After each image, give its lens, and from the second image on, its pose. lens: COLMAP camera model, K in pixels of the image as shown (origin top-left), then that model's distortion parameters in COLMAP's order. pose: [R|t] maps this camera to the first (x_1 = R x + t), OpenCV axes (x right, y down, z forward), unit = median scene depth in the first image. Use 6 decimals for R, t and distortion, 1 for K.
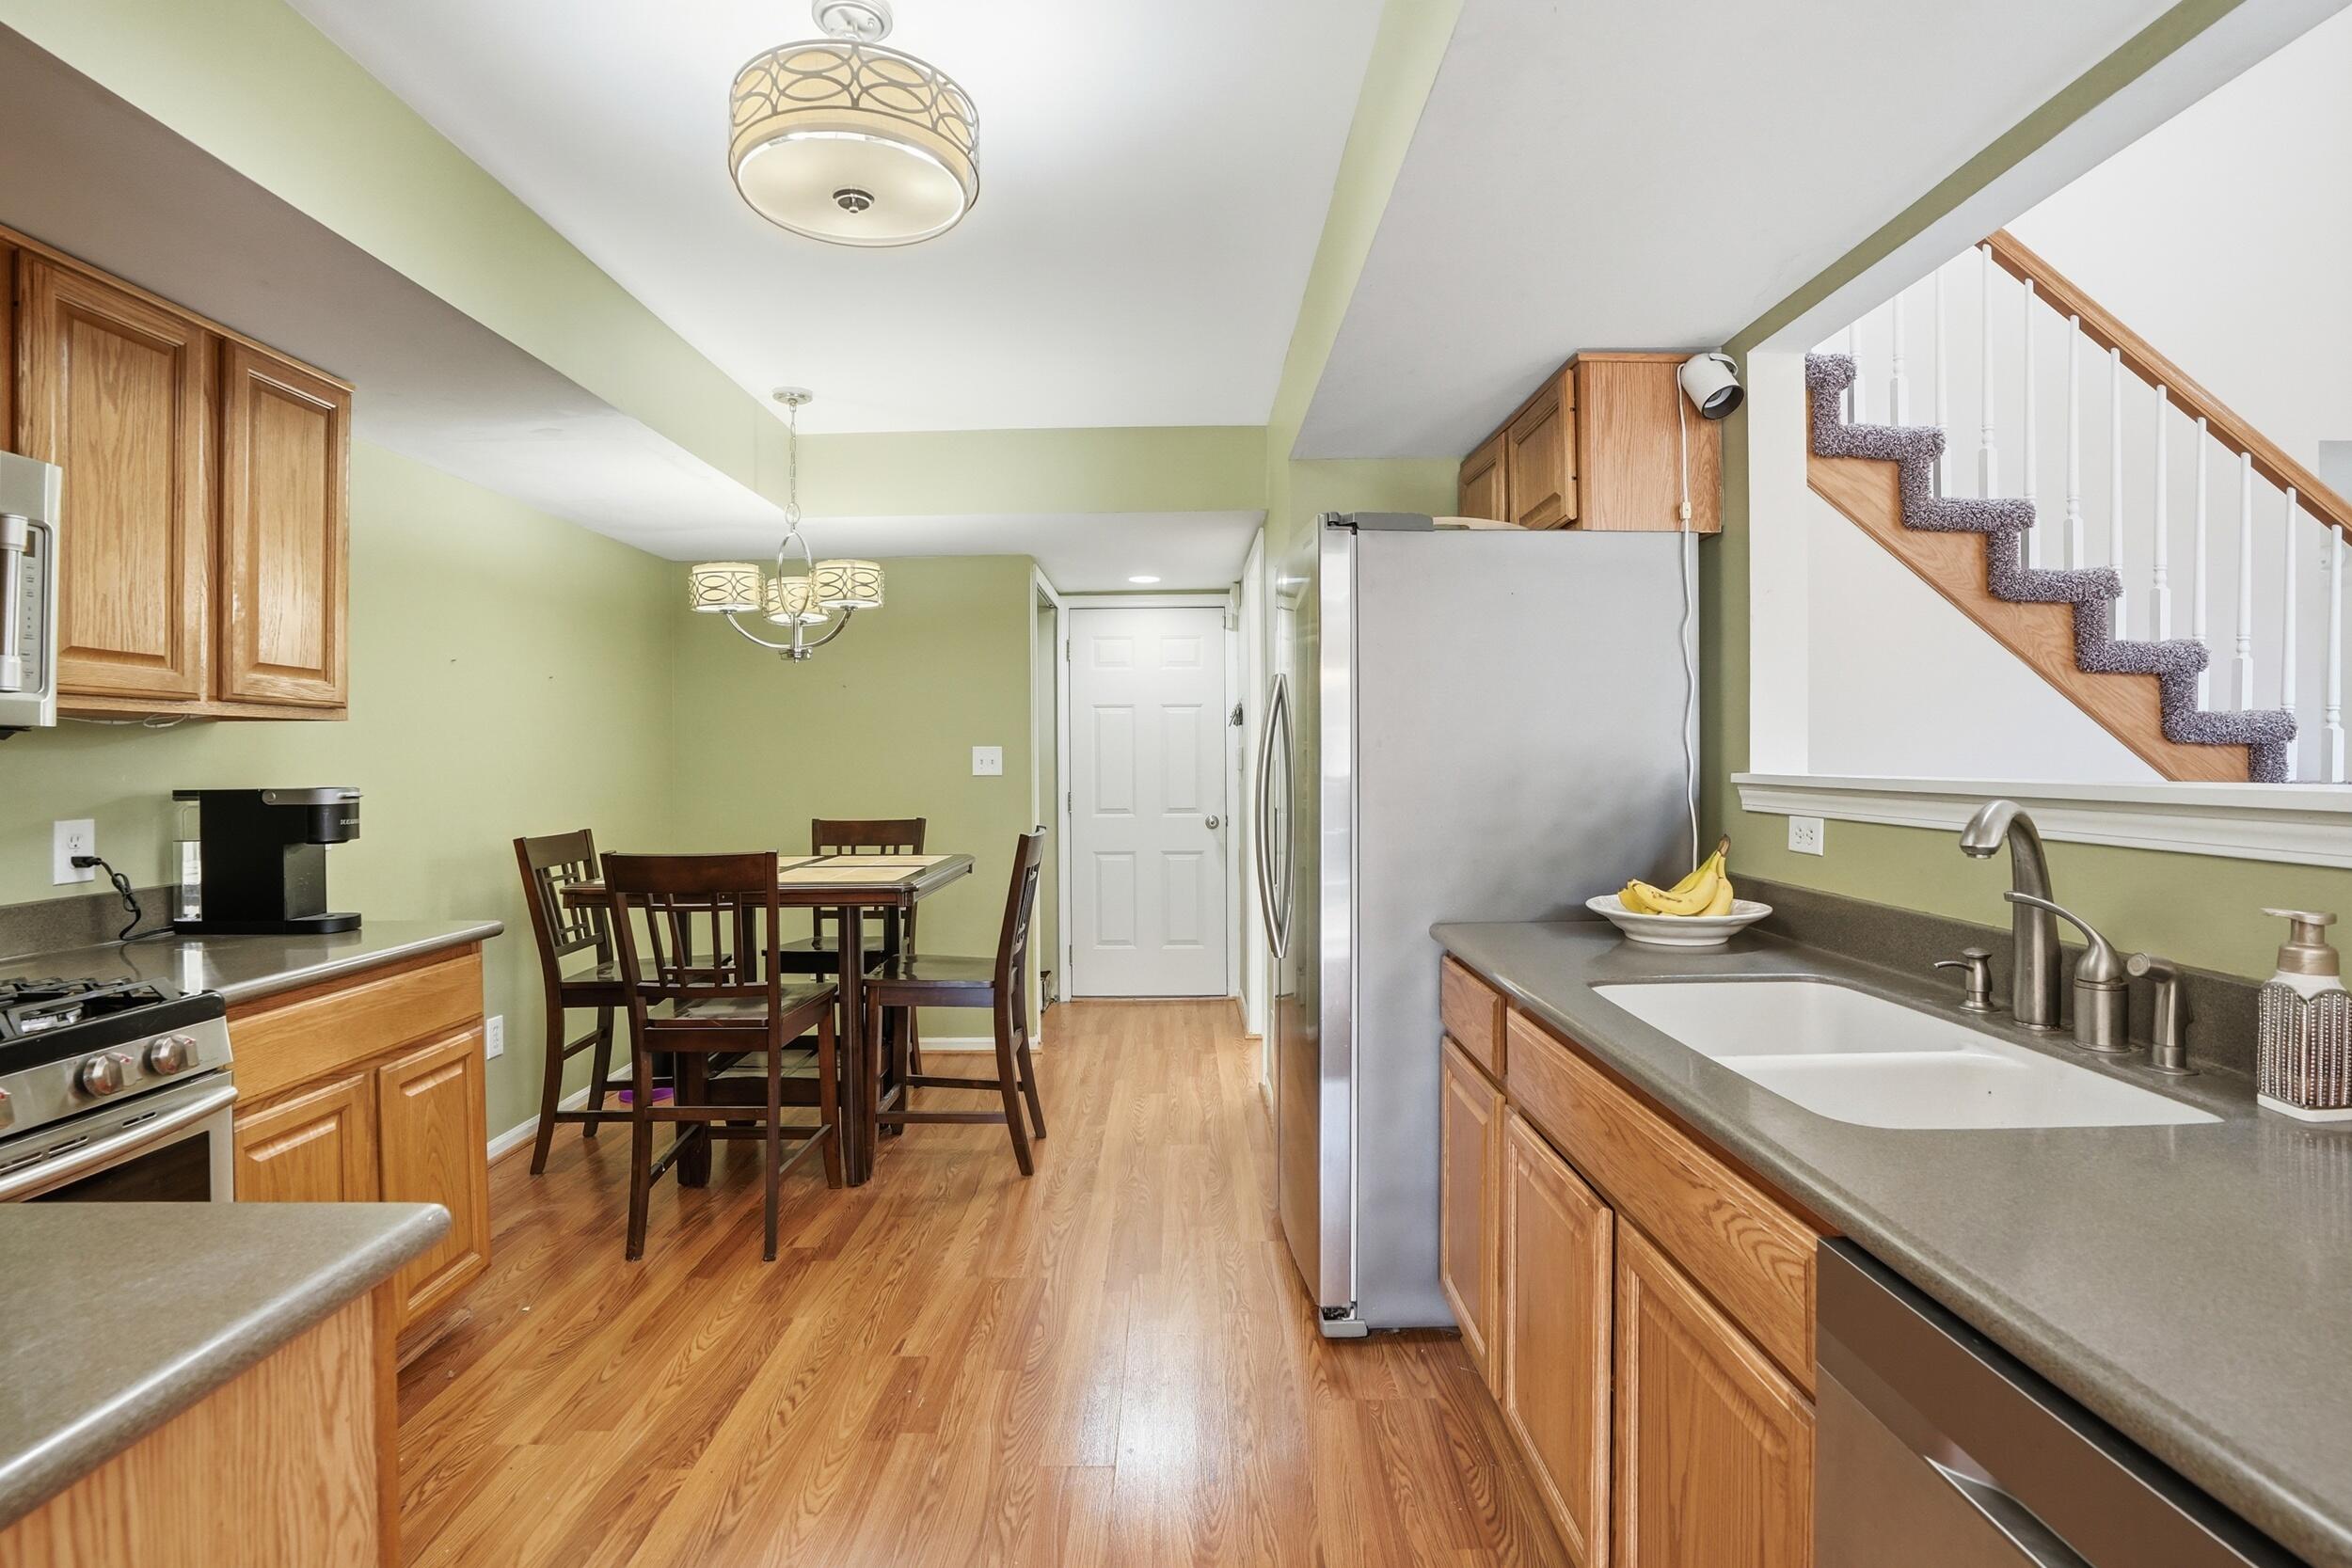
lens RADIAL K [[1172.8, 0, 1162.1], [0, 1172.8, 770.7], [0, 0, 1]] dist [-0.071444, 0.035317]
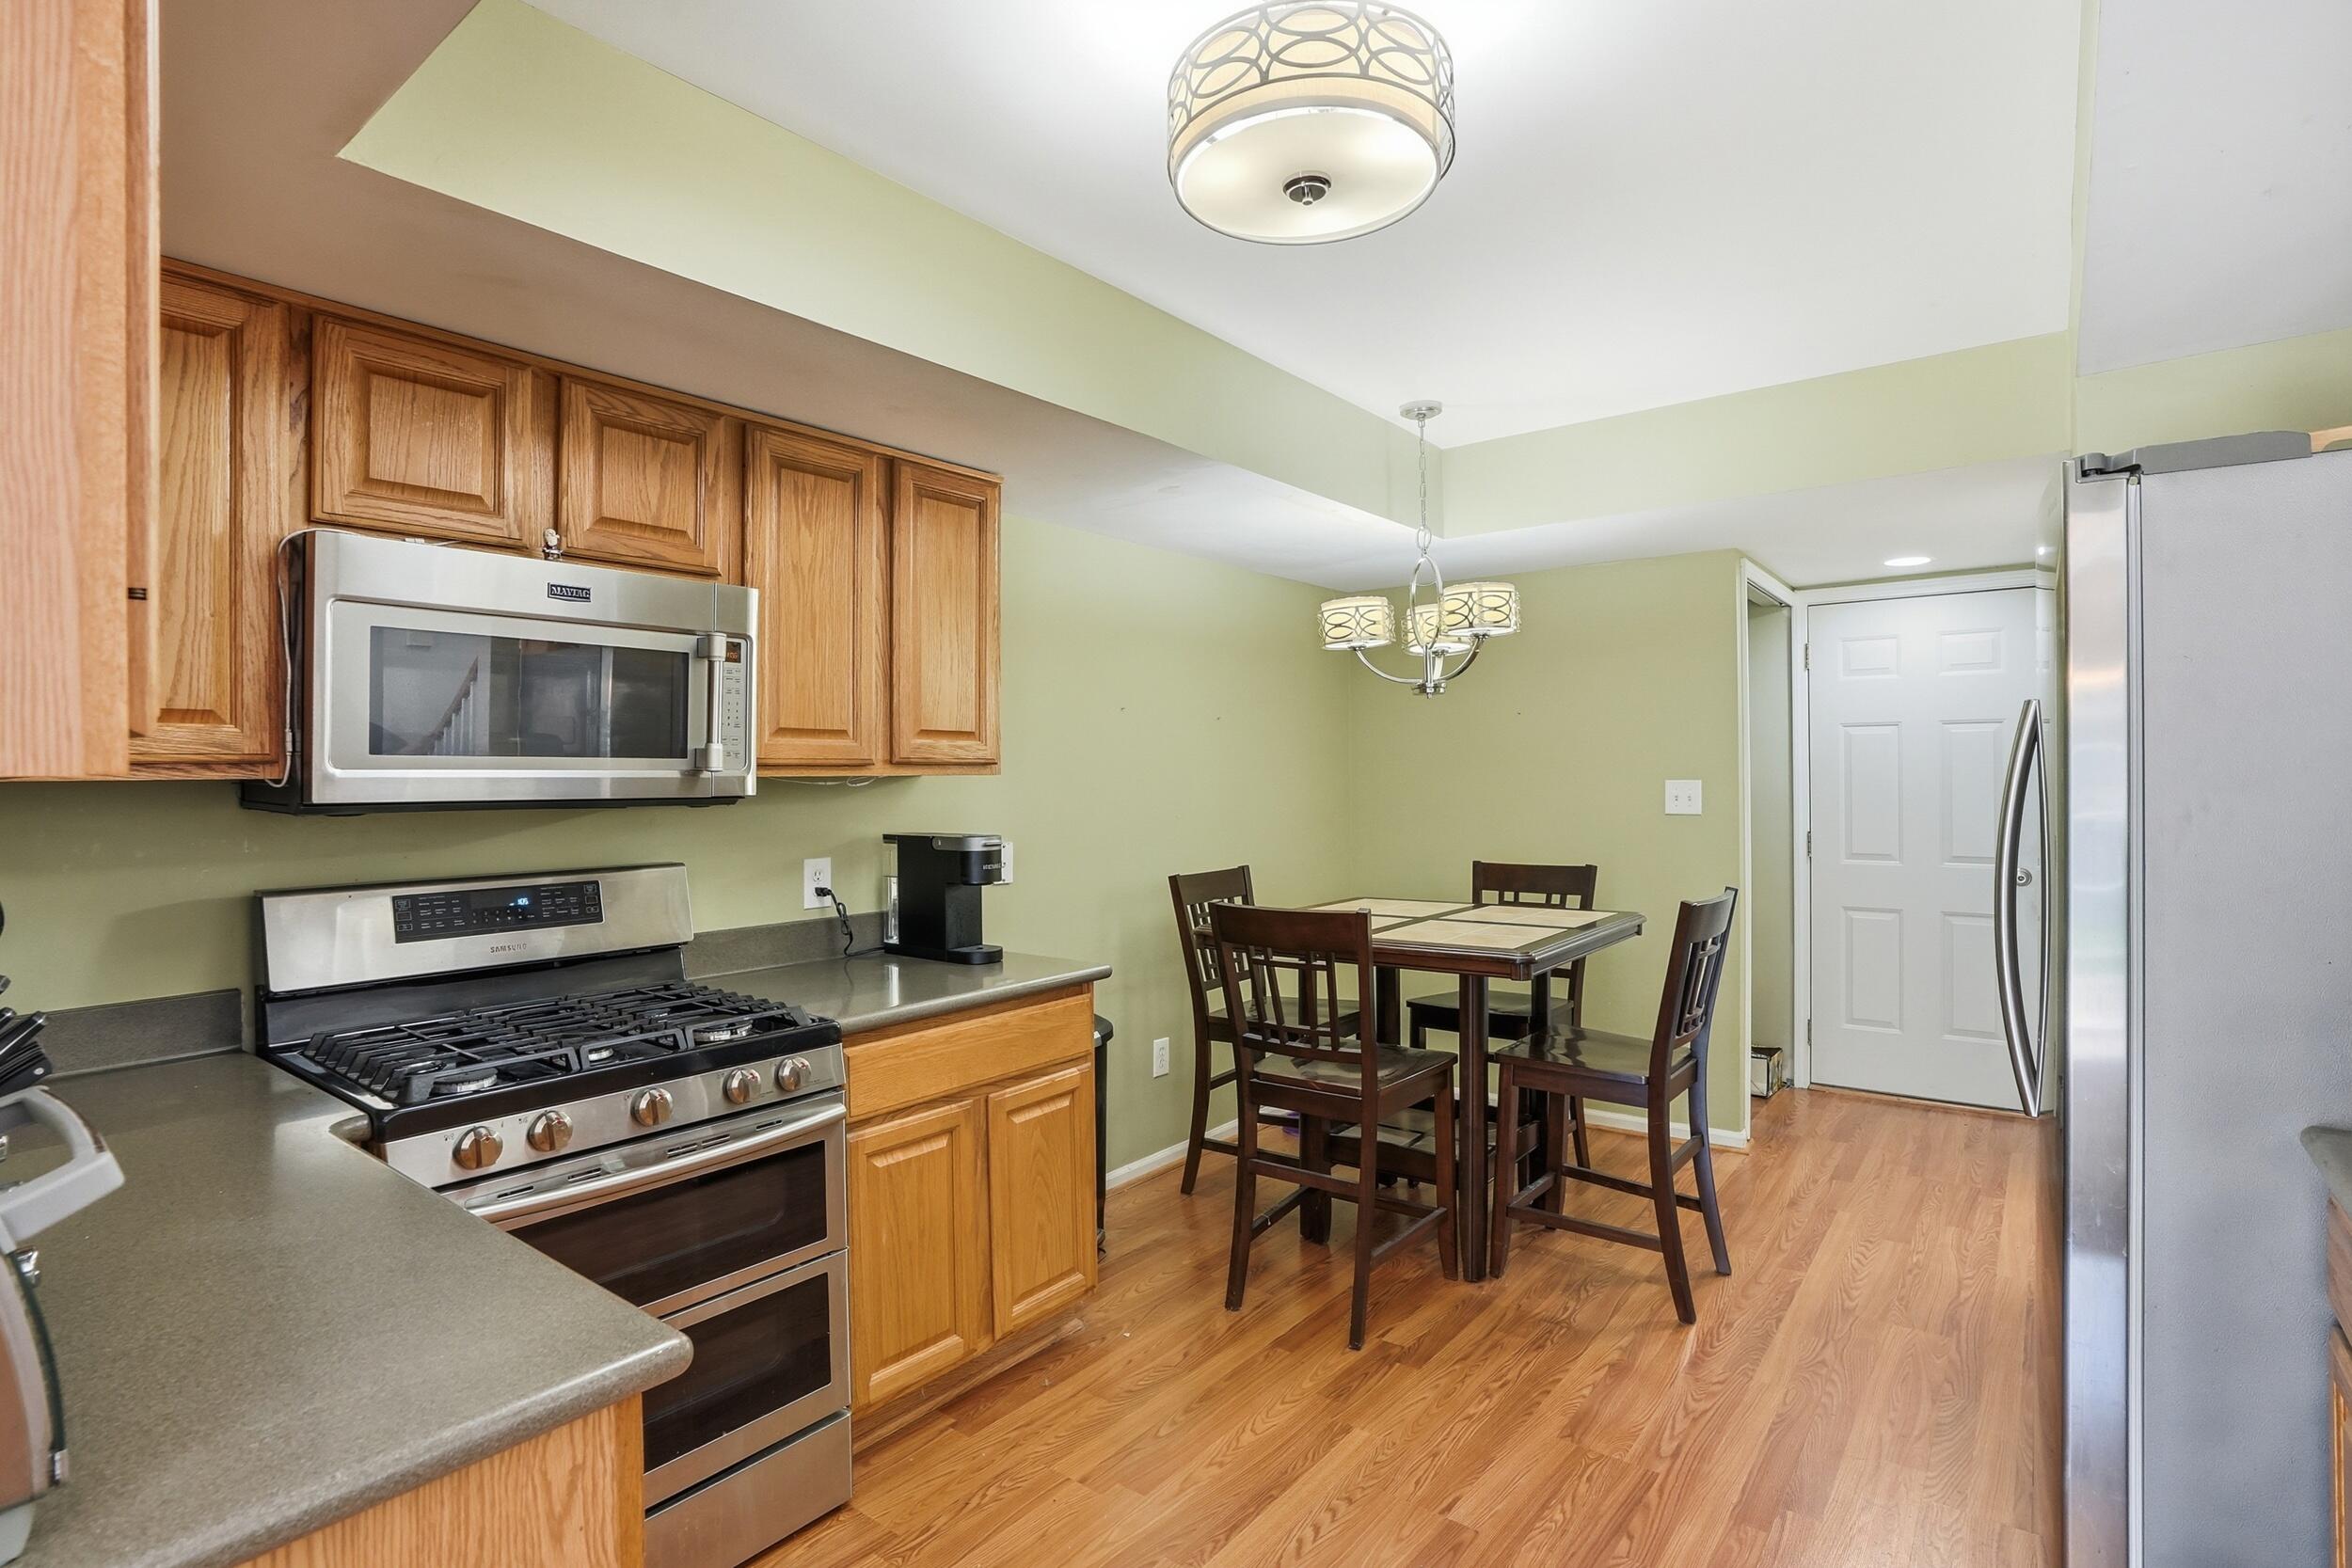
lens RADIAL K [[1172.8, 0, 1162.1], [0, 1172.8, 770.7], [0, 0, 1]] dist [-0.071444, 0.035317]
pose [[0.782367, -0.000368, -0.622818, 0.133400], [0.000385, 1.000000, -0.000106, -0.047932], [0.622818, -0.000157, 0.782367, 0.195358]]
